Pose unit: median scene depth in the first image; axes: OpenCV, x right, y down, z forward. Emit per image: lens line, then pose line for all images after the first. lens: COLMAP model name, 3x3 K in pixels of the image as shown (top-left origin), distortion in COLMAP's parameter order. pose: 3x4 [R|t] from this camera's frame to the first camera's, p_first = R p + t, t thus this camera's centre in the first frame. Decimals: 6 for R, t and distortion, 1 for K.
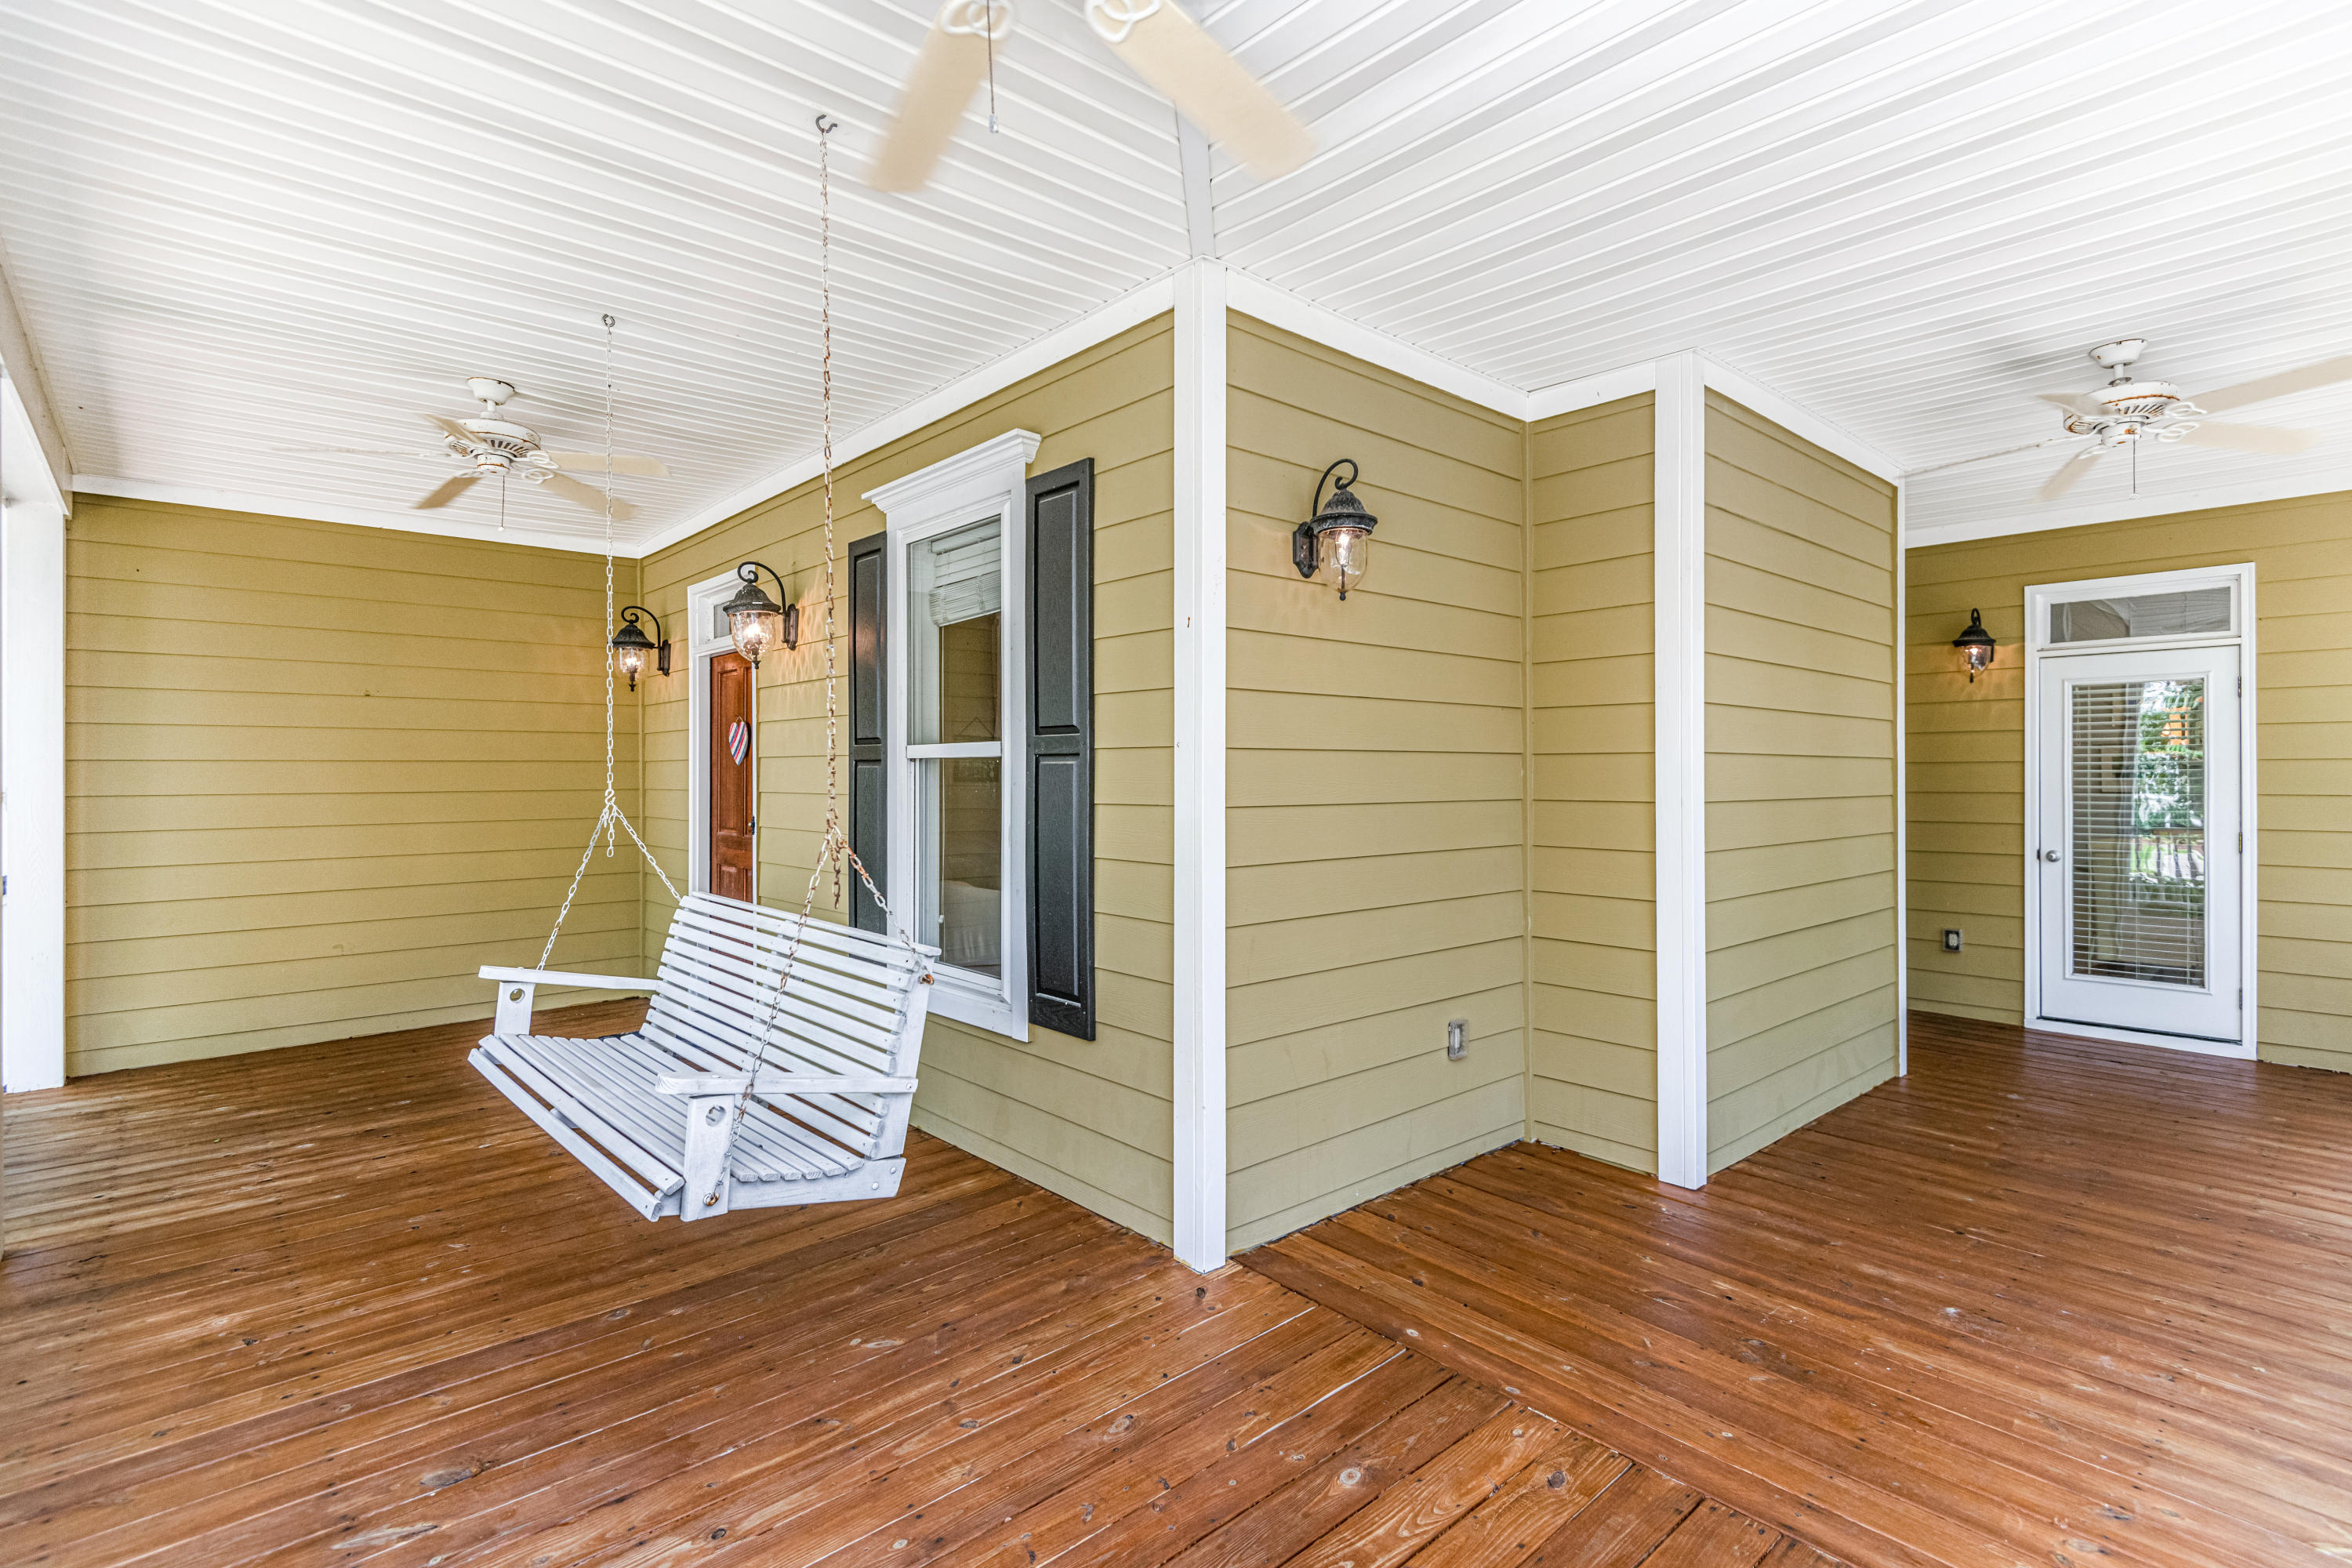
lens RADIAL K [[1084.2, 0, 1211.3], [0, 1084.2, 755.0], [0, 0, 1]] dist [0.032548, -0.018184]
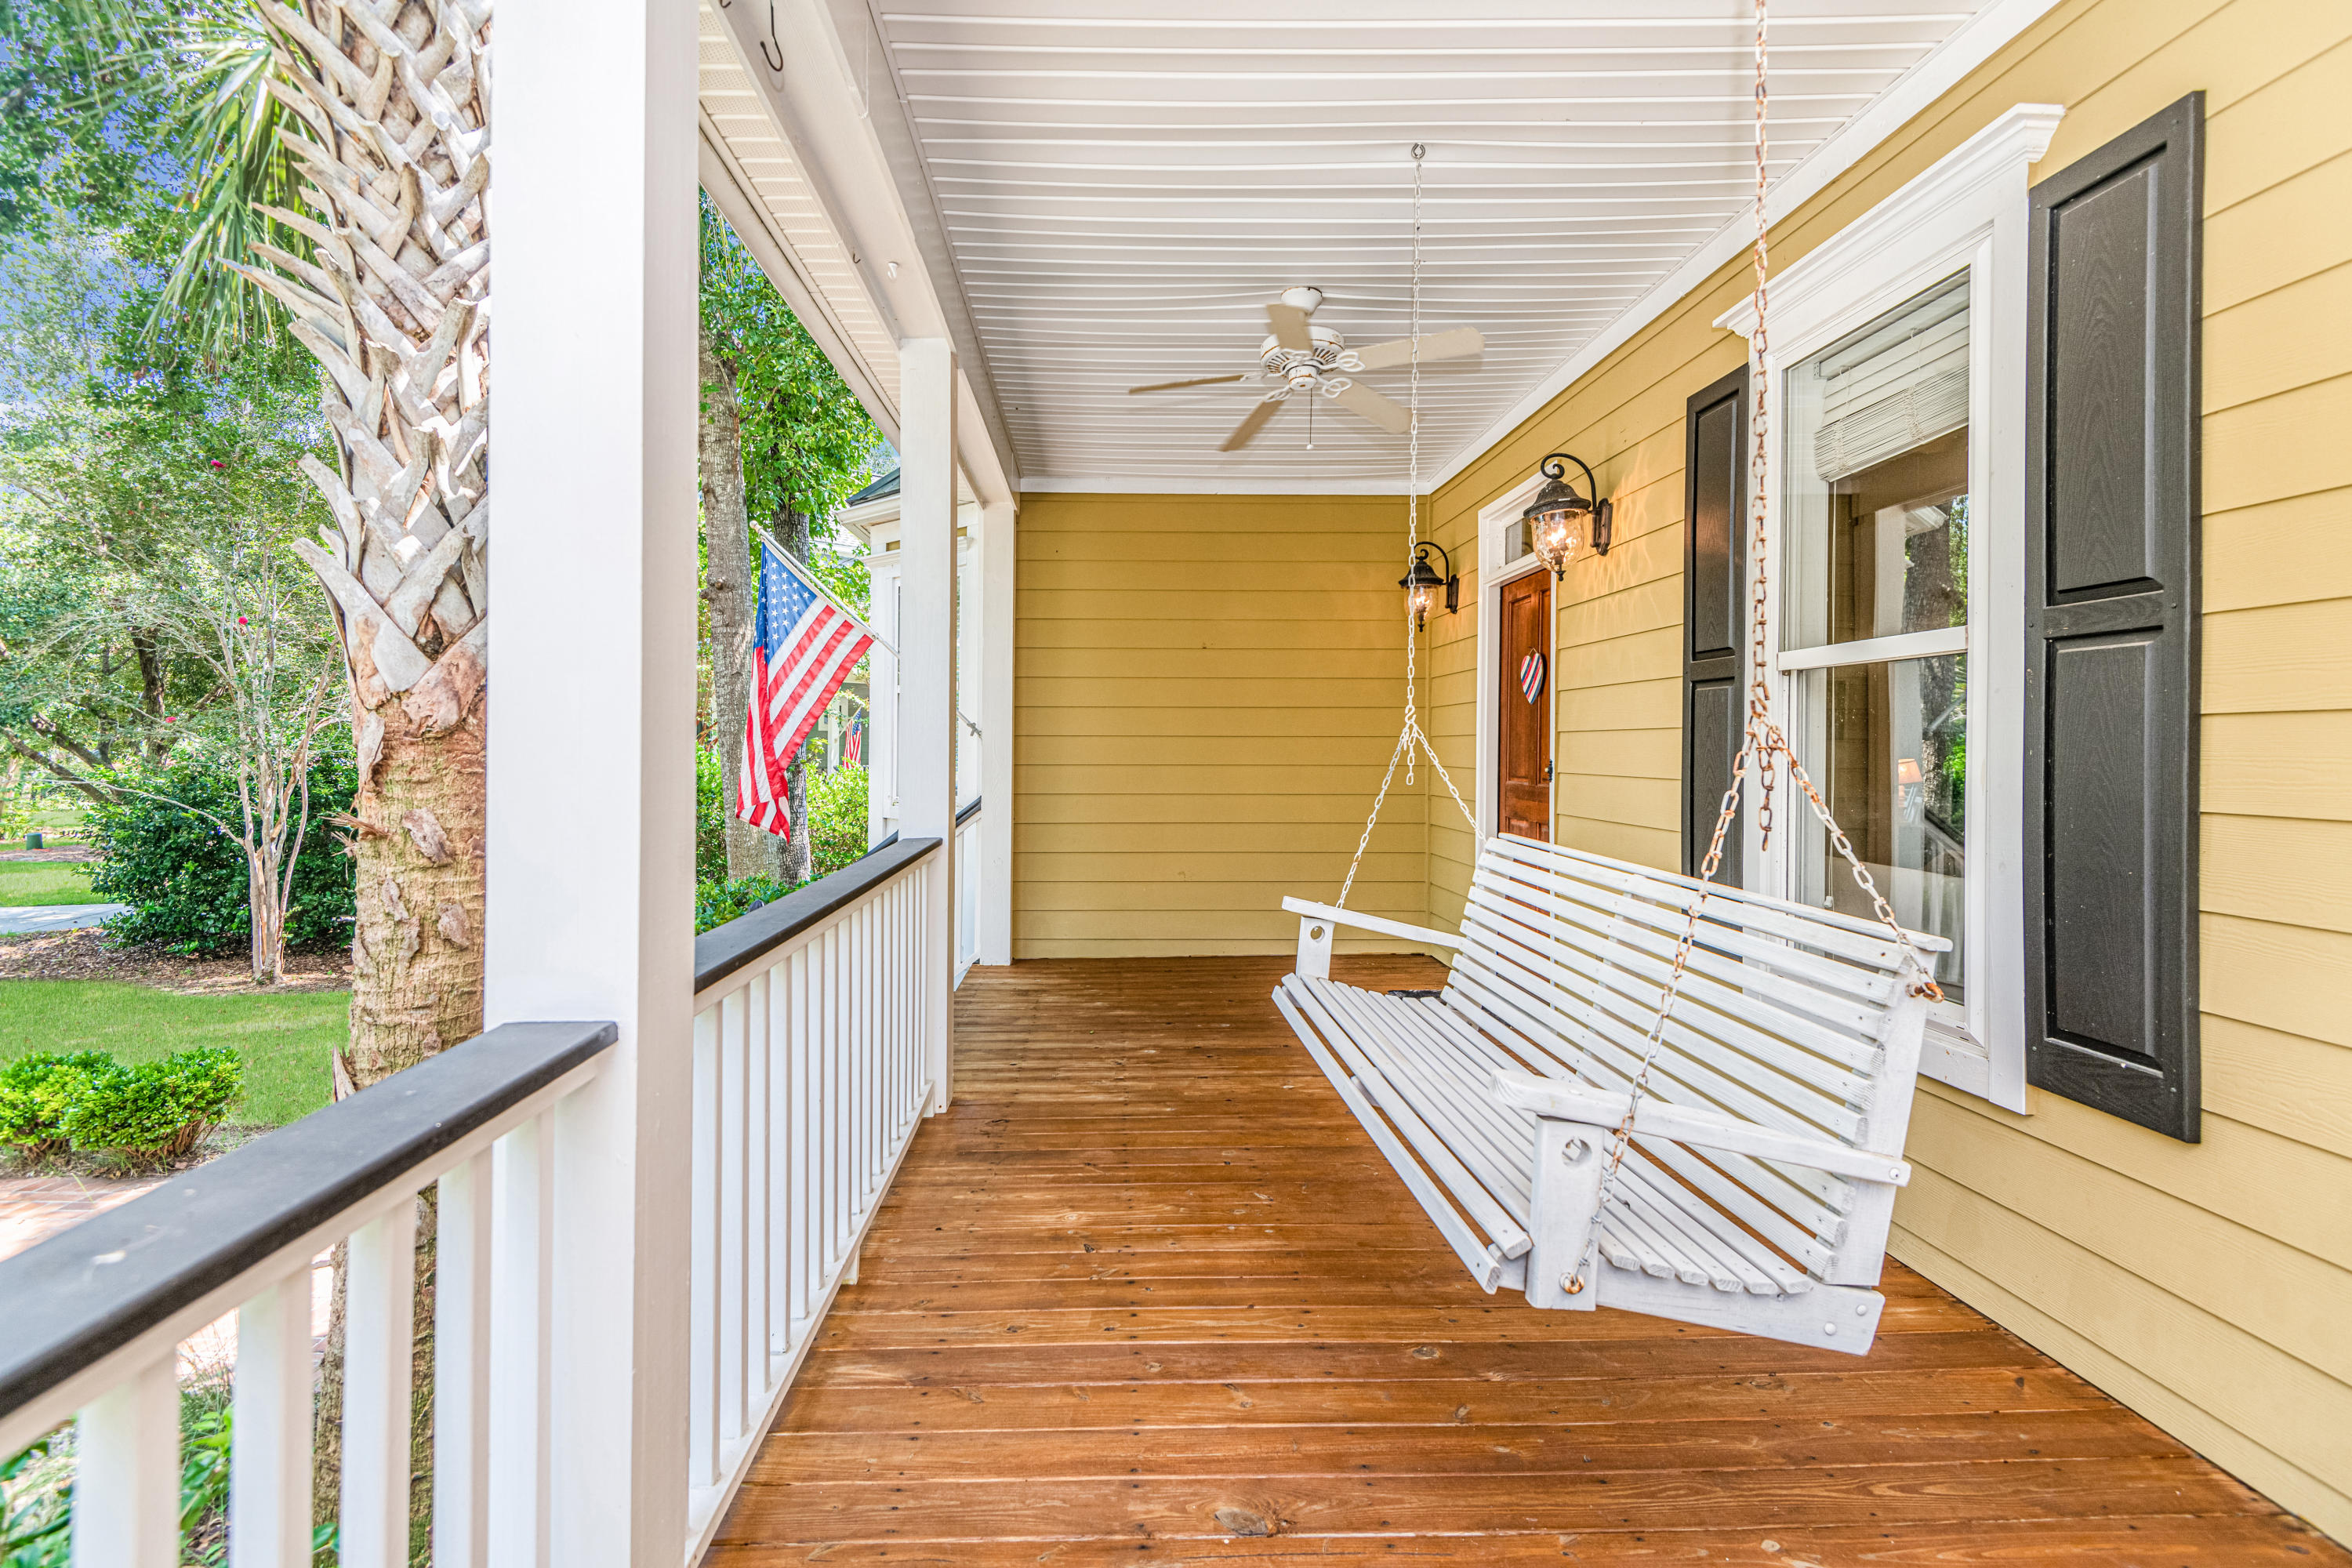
lens RADIAL K [[1084.2, 0, 1211.3], [0, 1084.2, 755.0], [0, 0, 1]] dist [0.032548, -0.018184]
pose [[0.788142, 0.015838, -0.615290, -0.158699], [-0.006990, 0.999835, 0.016783, 0.059063], [0.615454, -0.008927, 0.788122, 0.249644]]
